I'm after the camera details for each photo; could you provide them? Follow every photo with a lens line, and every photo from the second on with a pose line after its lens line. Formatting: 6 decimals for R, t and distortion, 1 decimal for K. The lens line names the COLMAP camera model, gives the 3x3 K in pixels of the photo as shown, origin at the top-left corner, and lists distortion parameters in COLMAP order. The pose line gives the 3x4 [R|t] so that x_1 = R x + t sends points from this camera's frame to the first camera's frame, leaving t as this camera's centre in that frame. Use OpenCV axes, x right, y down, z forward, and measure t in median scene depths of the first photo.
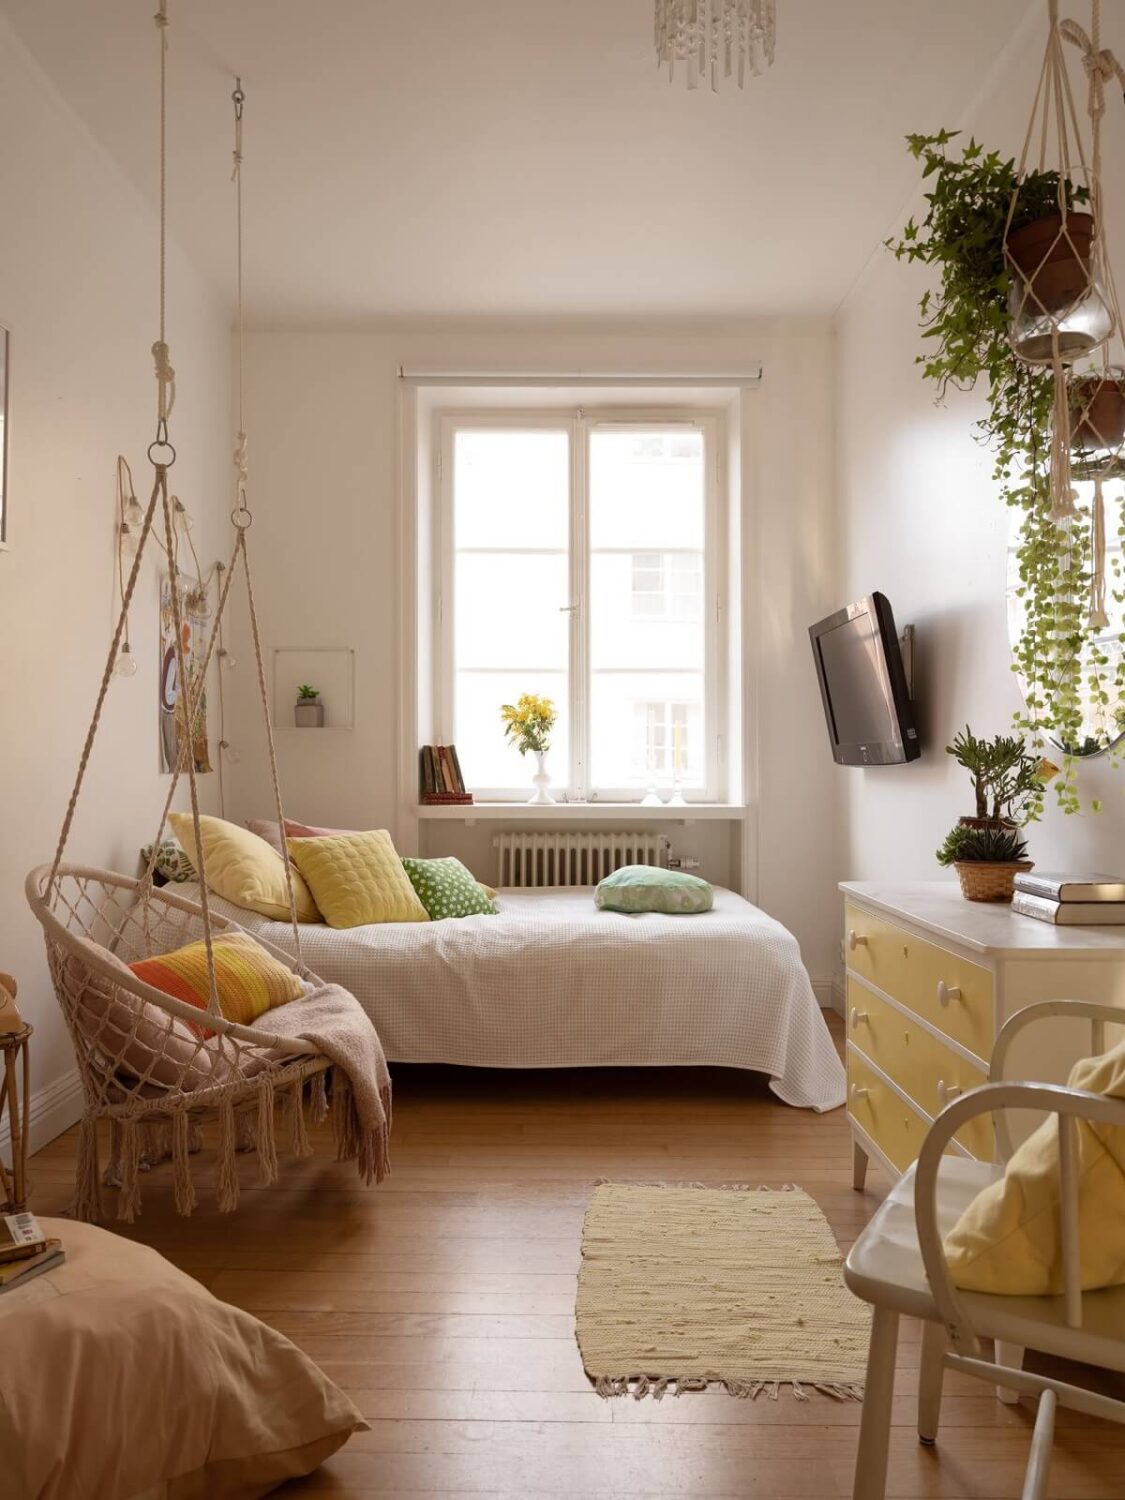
lens RADIAL K [[1191.8, 0, 571.1], [0, 1191.8, 757.9], [0, 0, 1]] dist [0.005445, -0.011179]
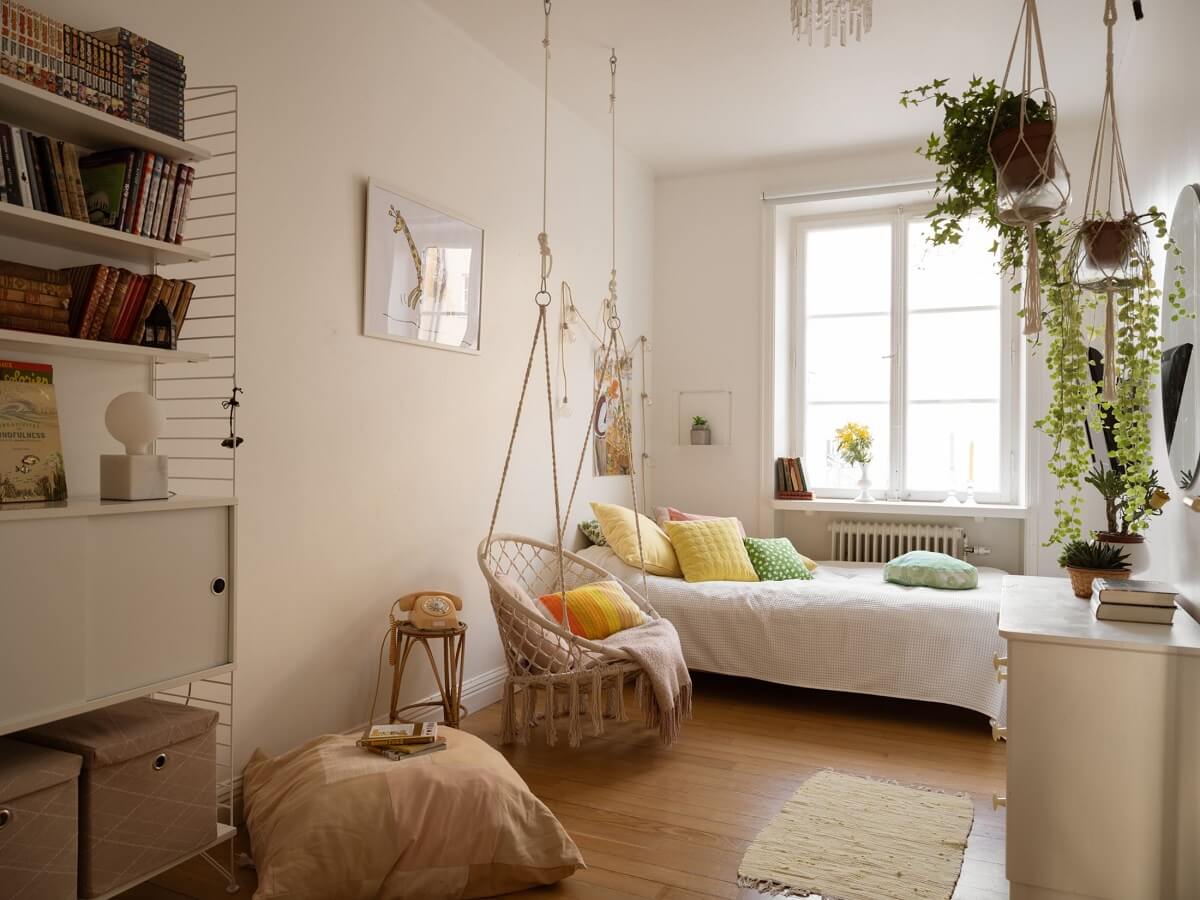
lens RADIAL K [[909.0, 0, 593.2], [0, 909.0, 452.5], [0, 0, 1]] dist [-0.011678, -0.005185]
pose [[0.902516, 0.008879, -0.430565, 0.229145], [-0.006670, 0.999956, 0.006641, -0.035410], [0.430605, -0.003122, 0.902535, -0.115341]]
